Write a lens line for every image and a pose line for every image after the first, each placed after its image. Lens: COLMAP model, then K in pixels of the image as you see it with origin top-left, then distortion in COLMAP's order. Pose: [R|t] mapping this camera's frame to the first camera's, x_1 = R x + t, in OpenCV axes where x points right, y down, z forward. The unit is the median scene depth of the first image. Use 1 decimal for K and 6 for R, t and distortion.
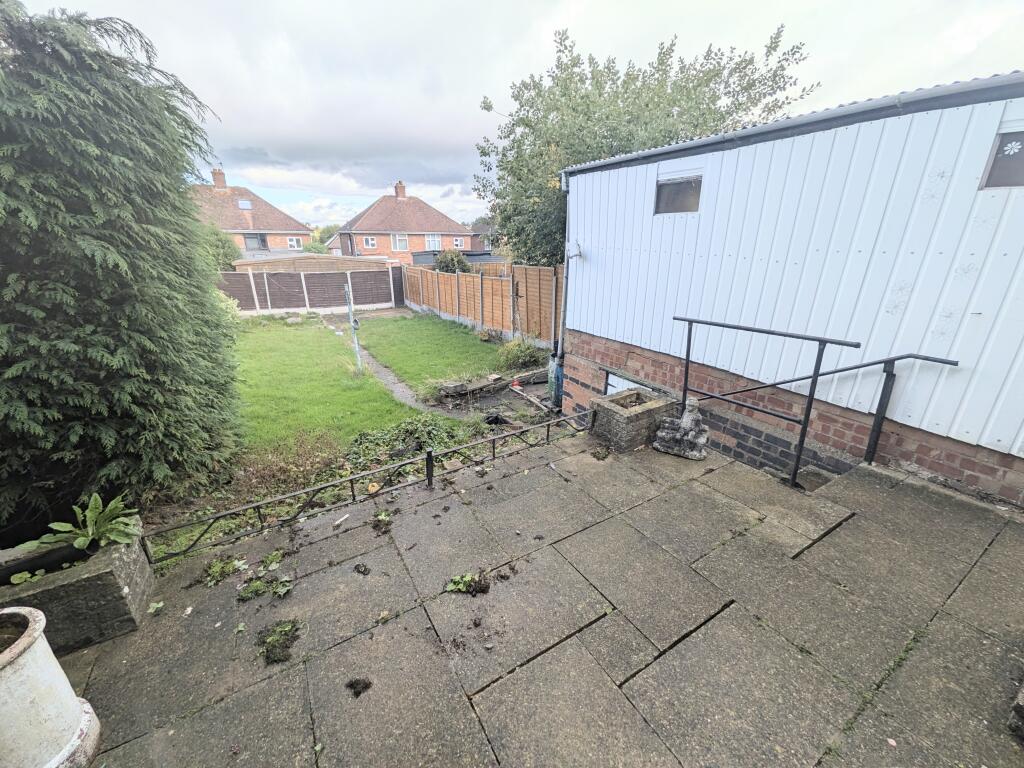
lens RADIAL K [[408.2, 0, 514.8], [0, 408.2, 388.8], [0, 0, 1]] dist [0.000907, 0.000009]
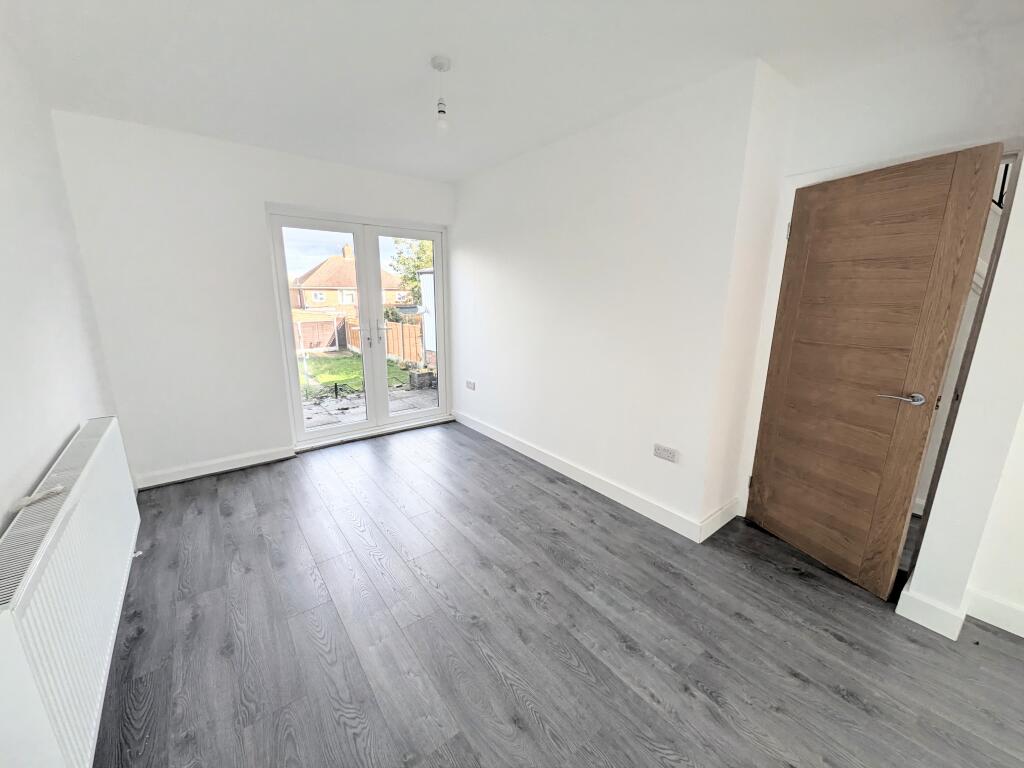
lens RADIAL K [[408.2, 0, 512.5], [0, 408.2, 382.4], [0, 0, 1]] dist [0.000907, 0.000009]
pose [[0.993812, -0.024979, 0.108231, 0.085407], [0.038844, 0.991018, -0.127963, 0.069612], [-0.104062, 0.131375, 0.985856, -0.233797]]
